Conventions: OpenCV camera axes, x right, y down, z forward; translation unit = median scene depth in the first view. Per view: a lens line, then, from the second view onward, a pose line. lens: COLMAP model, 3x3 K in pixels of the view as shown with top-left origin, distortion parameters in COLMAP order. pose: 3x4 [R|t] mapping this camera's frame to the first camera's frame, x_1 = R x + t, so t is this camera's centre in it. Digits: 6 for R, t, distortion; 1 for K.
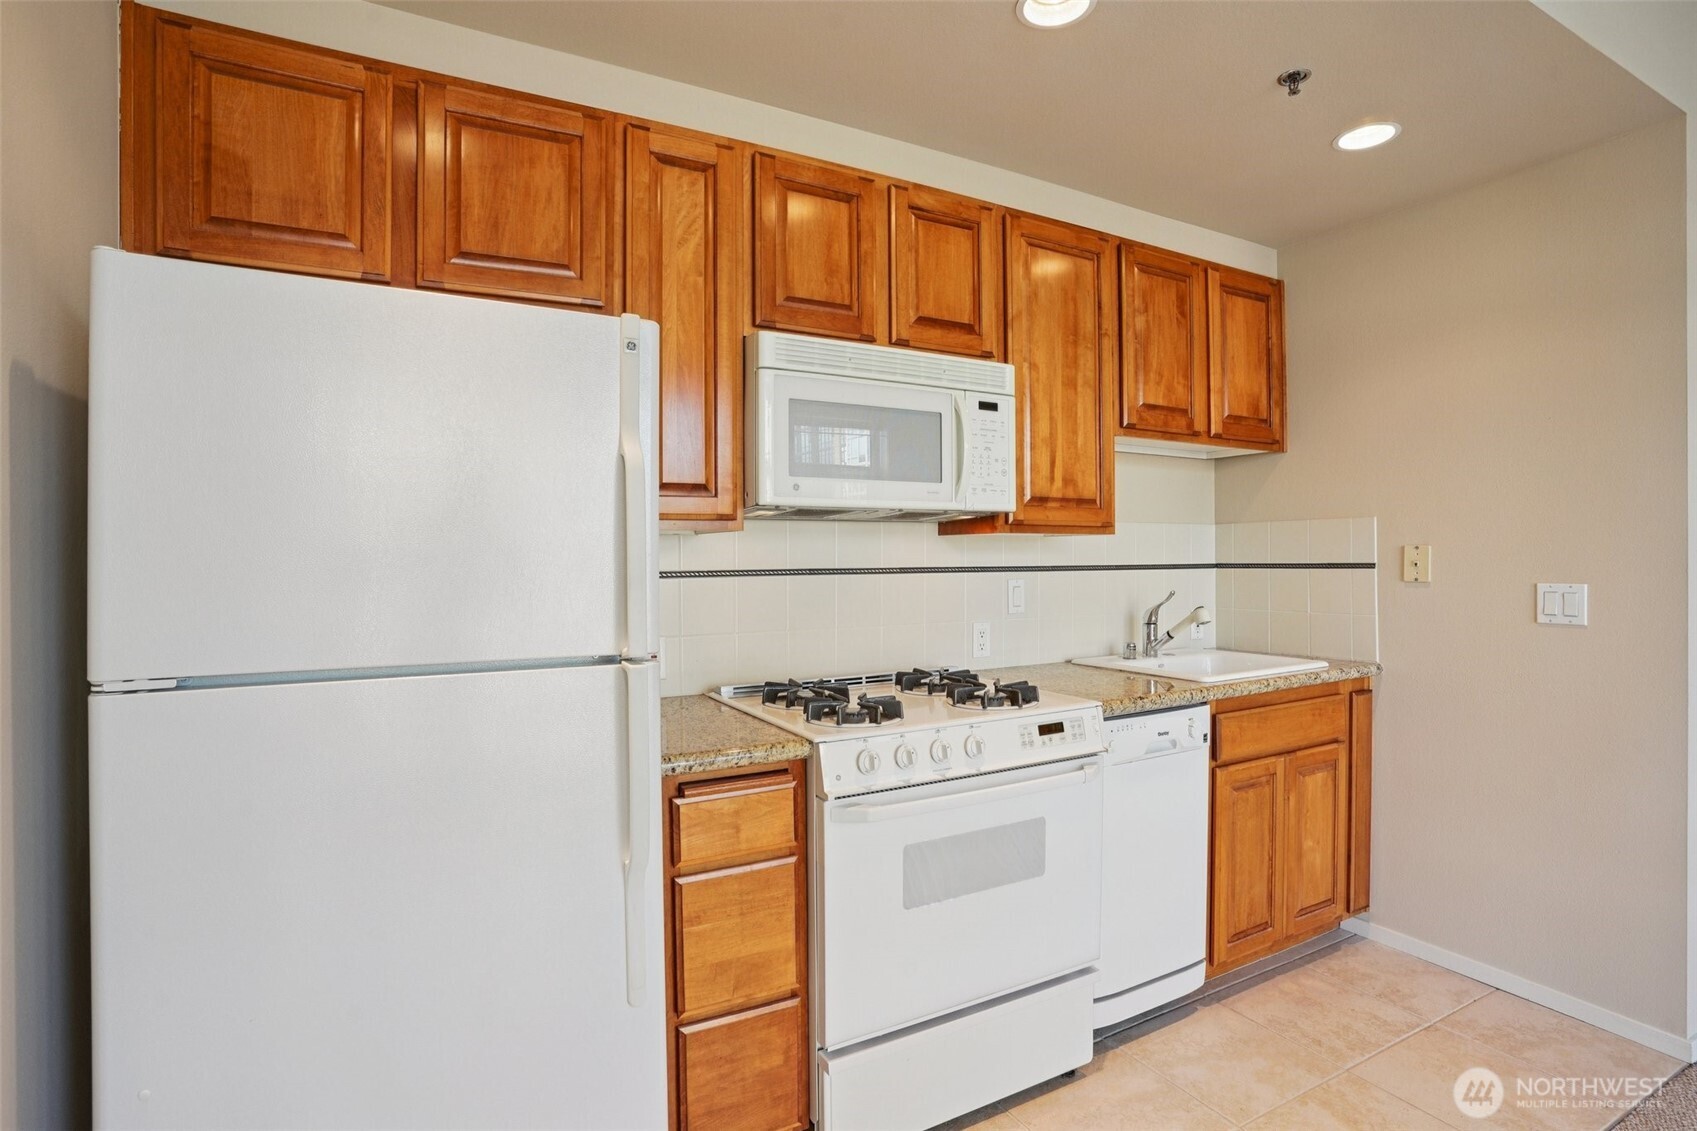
lens RADIAL K [[835.4, 0, 848.5], [0, 835.4, 565.5], [0, 0, 1]] dist [-0.069752, 0.028799]
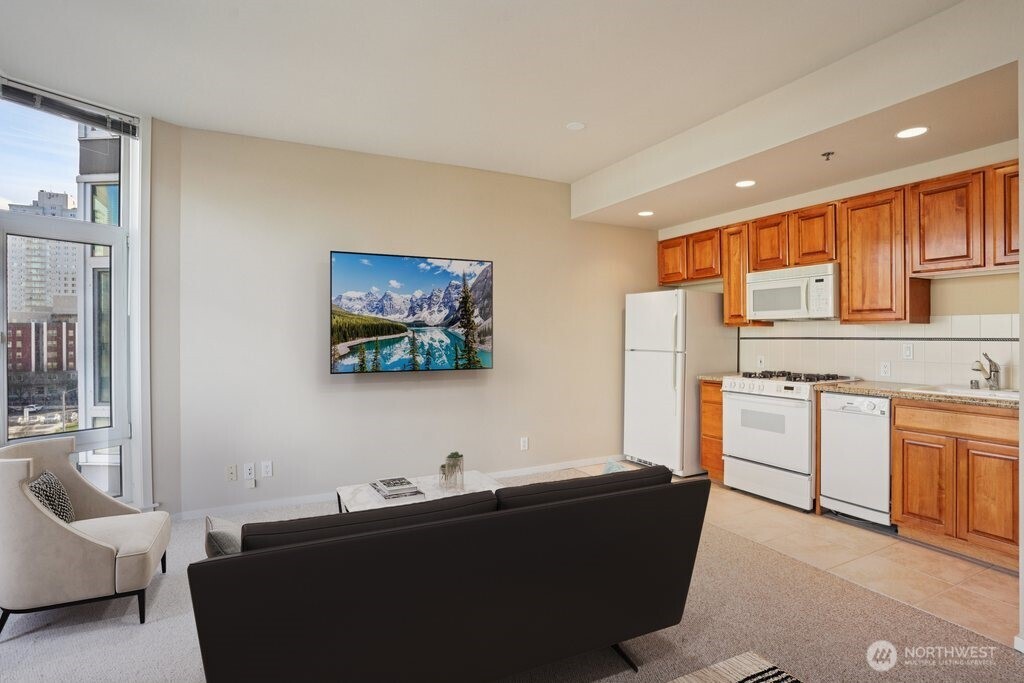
lens RADIAL K [[504.1, 0, 512.0], [0, 504.1, 341.5], [0, 0, 1]] dist [-0.069752, 0.028799]
pose [[-0.031926, 0.019777, -0.999295, 1.798919], [-0.005506, 0.999786, 0.019962, -0.010955], [0.999475, 0.006140, -0.031810, 0.006893]]
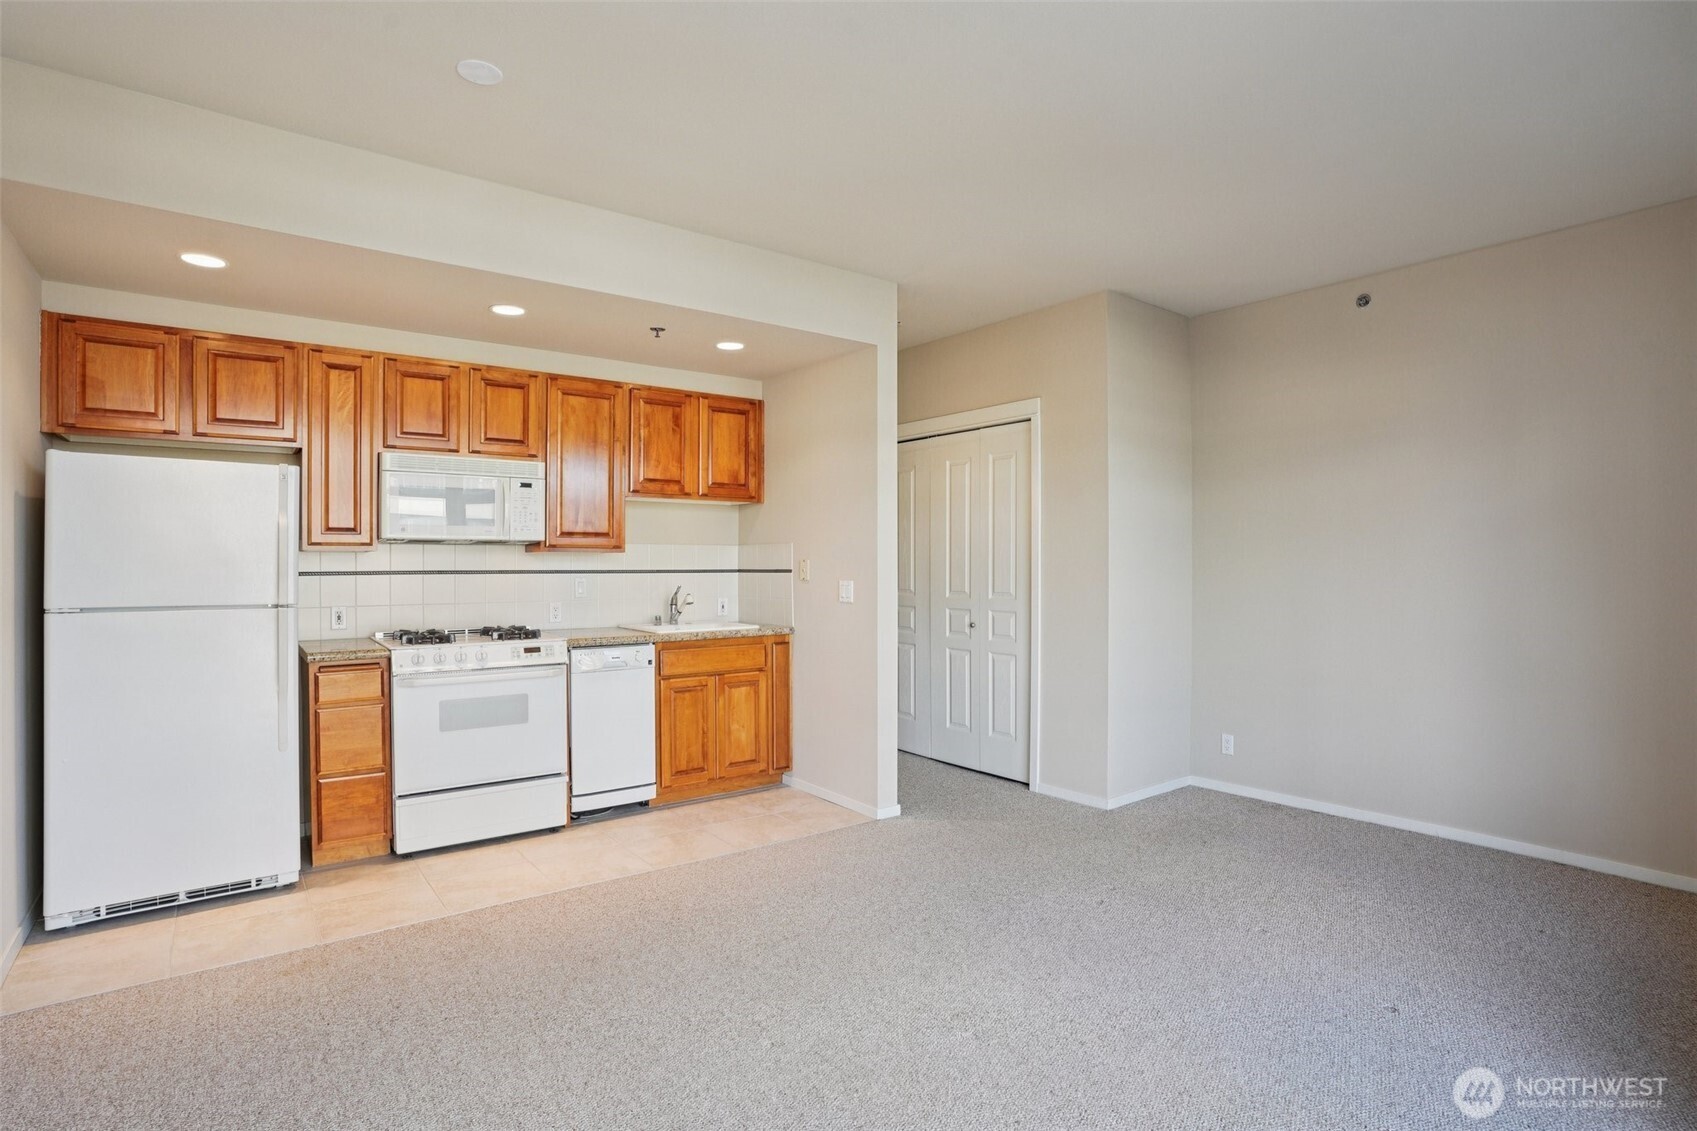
lens RADIAL K [[835.4, 0, 848.5], [0, 835.4, 565.5], [0, 0, 1]] dist [-0.069752, 0.028799]
pose [[0.989654, 0.005646, 0.143360, 0.598550], [-0.004726, 0.999966, -0.006752, 0.000440], [-0.143394, 0.006005, 0.989648, -0.921345]]
